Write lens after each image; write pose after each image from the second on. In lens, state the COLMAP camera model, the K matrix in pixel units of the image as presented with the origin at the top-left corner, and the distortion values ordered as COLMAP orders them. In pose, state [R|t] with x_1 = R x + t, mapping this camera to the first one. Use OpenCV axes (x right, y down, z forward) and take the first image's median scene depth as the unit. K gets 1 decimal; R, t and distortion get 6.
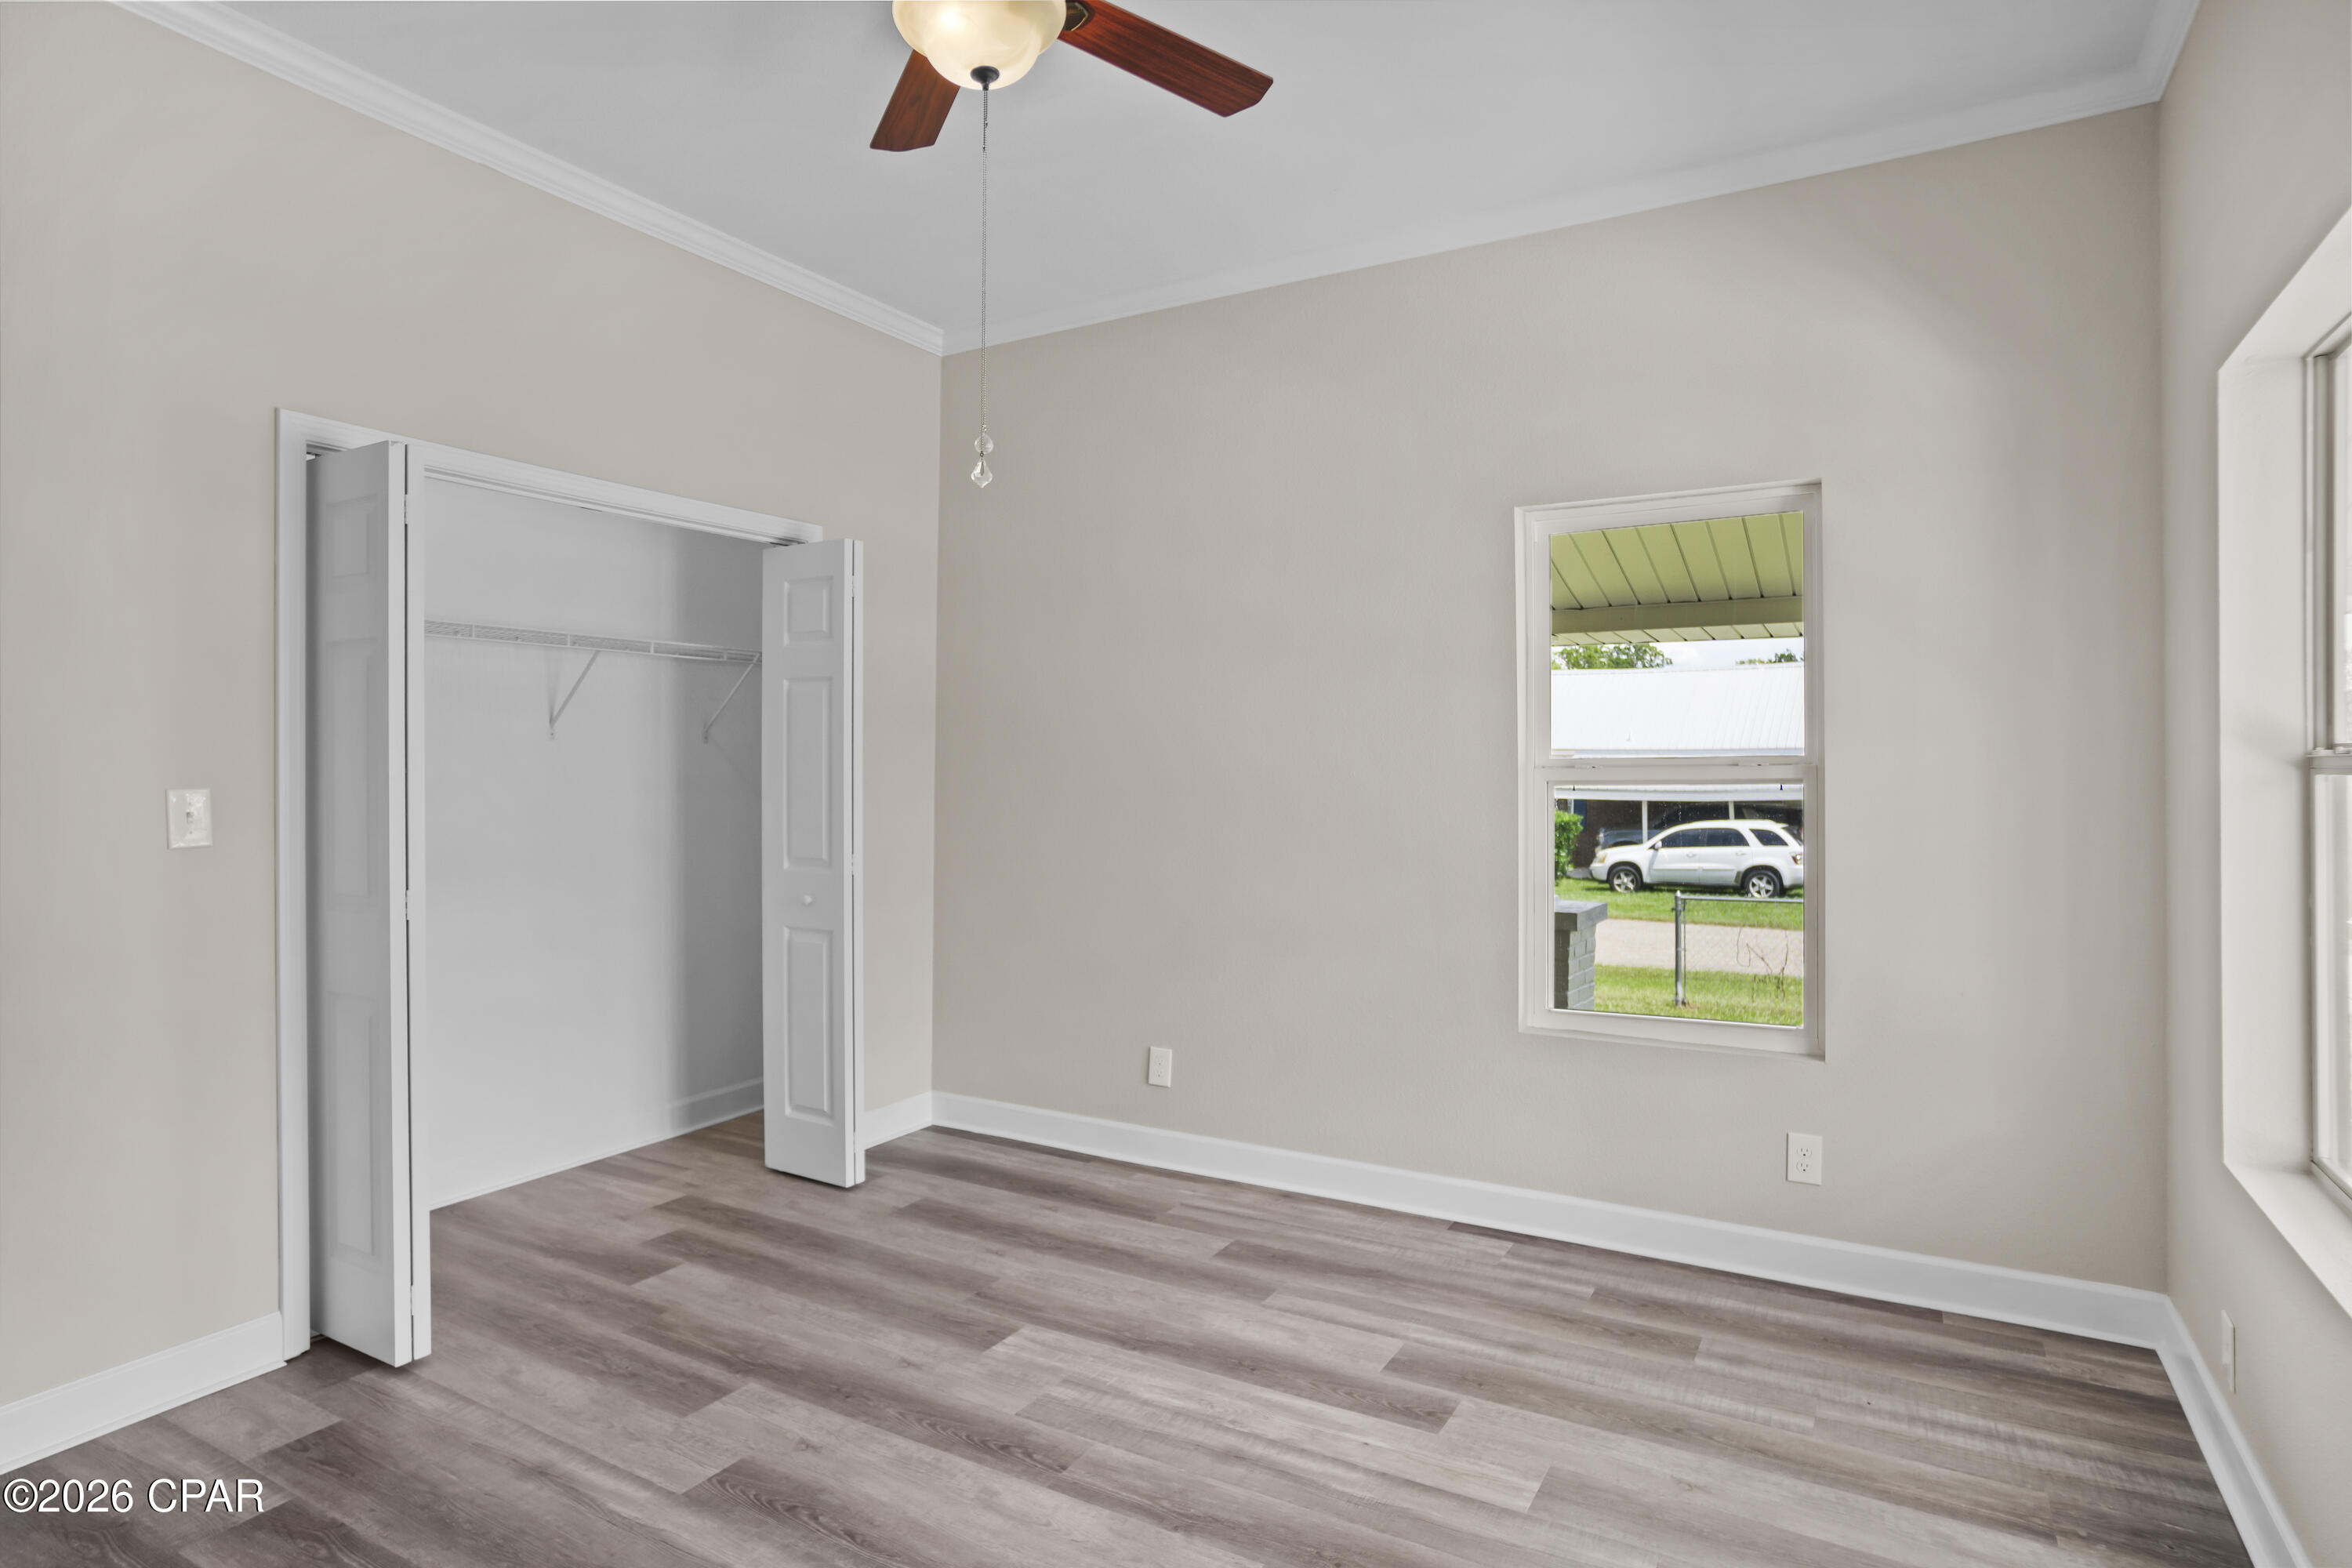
lens RADIAL K [[1277.8, 0, 1170.2], [0, 1277.8, 786.4], [0, 0, 1]] dist [-0.022706, 0.010981]
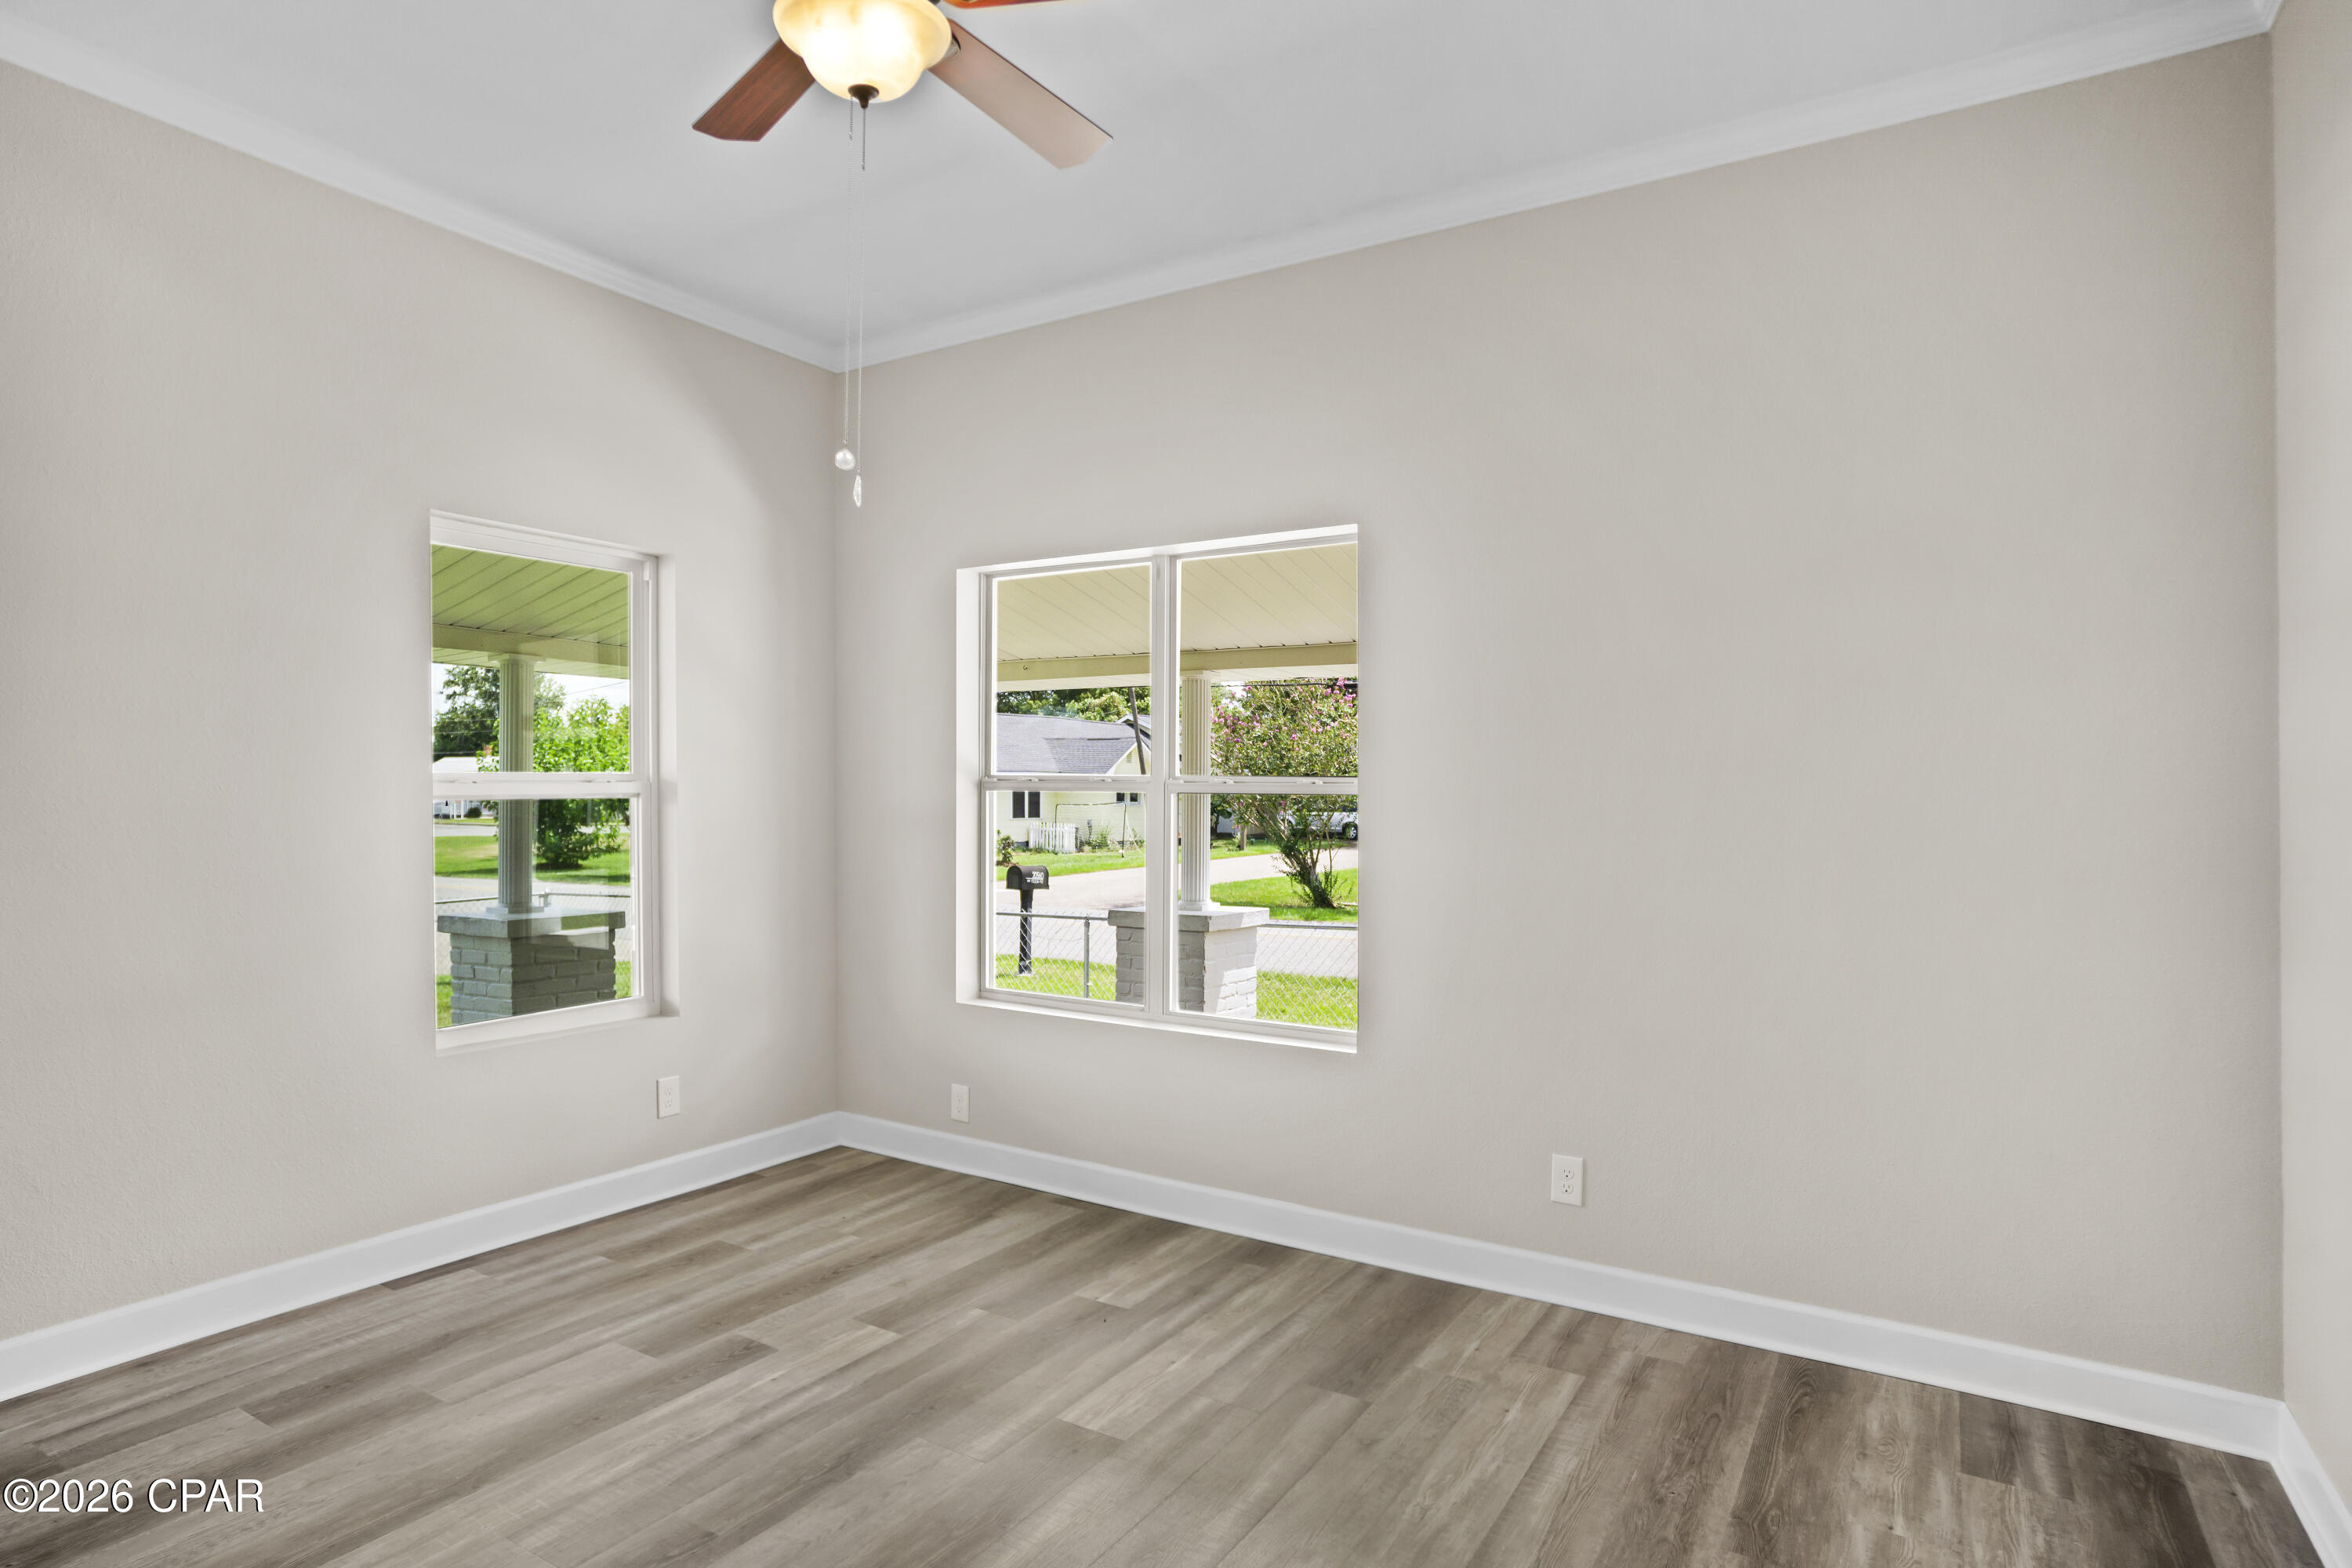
lens RADIAL K [[1277.8, 0, 1170.0], [0, 1277.8, 788.0], [0, 0, 1]] dist [-0.022706, 0.010981]
pose [[0.015217, 0.008527, 0.999848, -0.832982], [0.006447, 0.999942, -0.008626, 0.004389], [-0.999863, 0.006577, 0.015161, 0.539387]]
